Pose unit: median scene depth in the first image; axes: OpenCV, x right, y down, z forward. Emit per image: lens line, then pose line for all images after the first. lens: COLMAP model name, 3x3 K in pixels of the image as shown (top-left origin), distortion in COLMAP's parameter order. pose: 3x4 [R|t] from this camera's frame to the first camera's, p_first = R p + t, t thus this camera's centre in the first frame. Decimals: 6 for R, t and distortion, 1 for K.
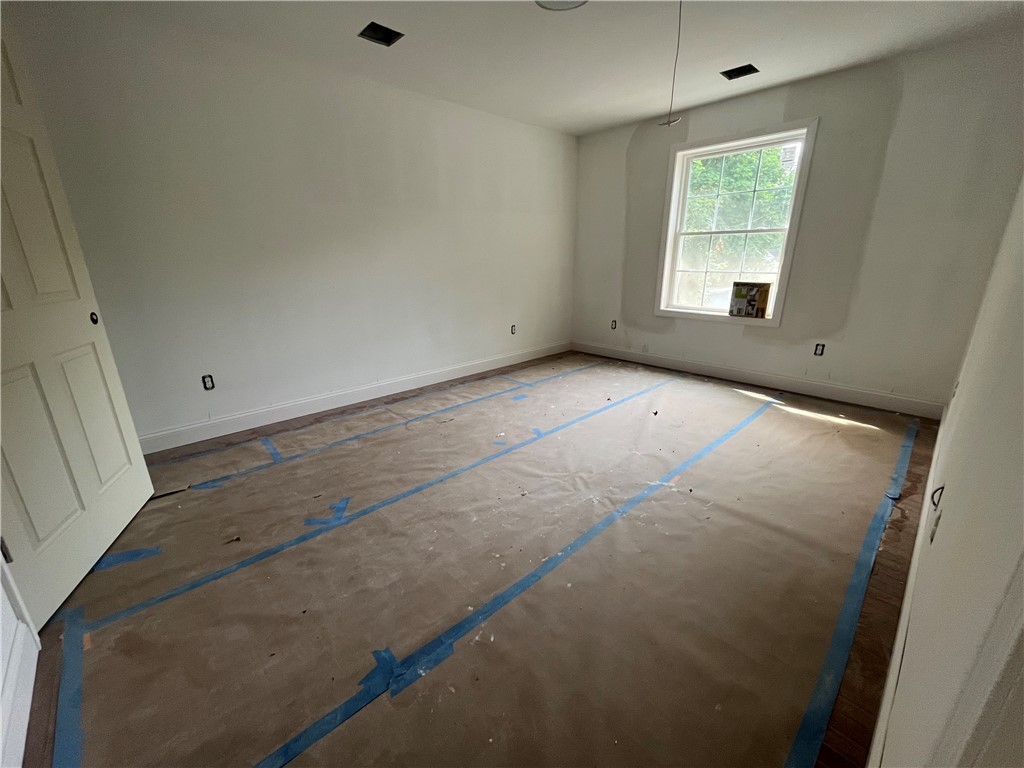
lens RADIAL K [[416.2, 0, 507.9], [0, 416.2, 384.3], [0, 0, 1]] dist [0.000257, -0.001174]
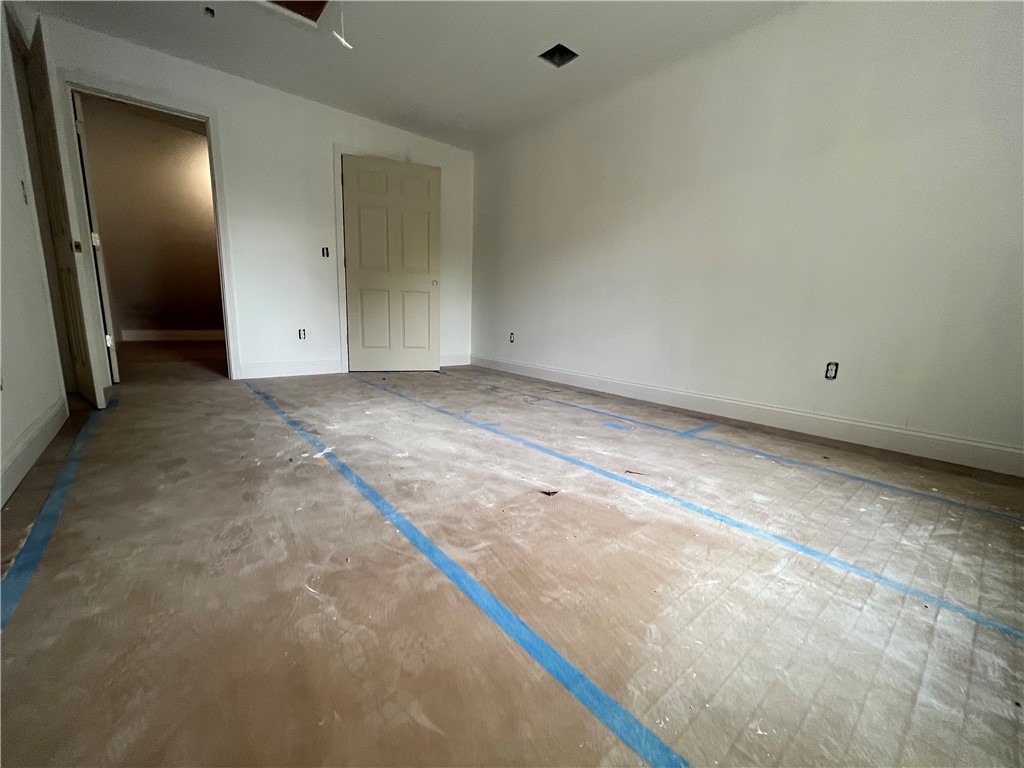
lens RADIAL K [[416.2, 0, 508.5], [0, 416.2, 384.3], [0, 0, 1]] dist [0.000257, -0.001174]
pose [[-0.049095, 0.186886, -0.981154, 0.620619], [-0.321810, 0.926993, 0.192673, -0.096781], [0.945531, 0.325204, 0.014631, 0.689289]]
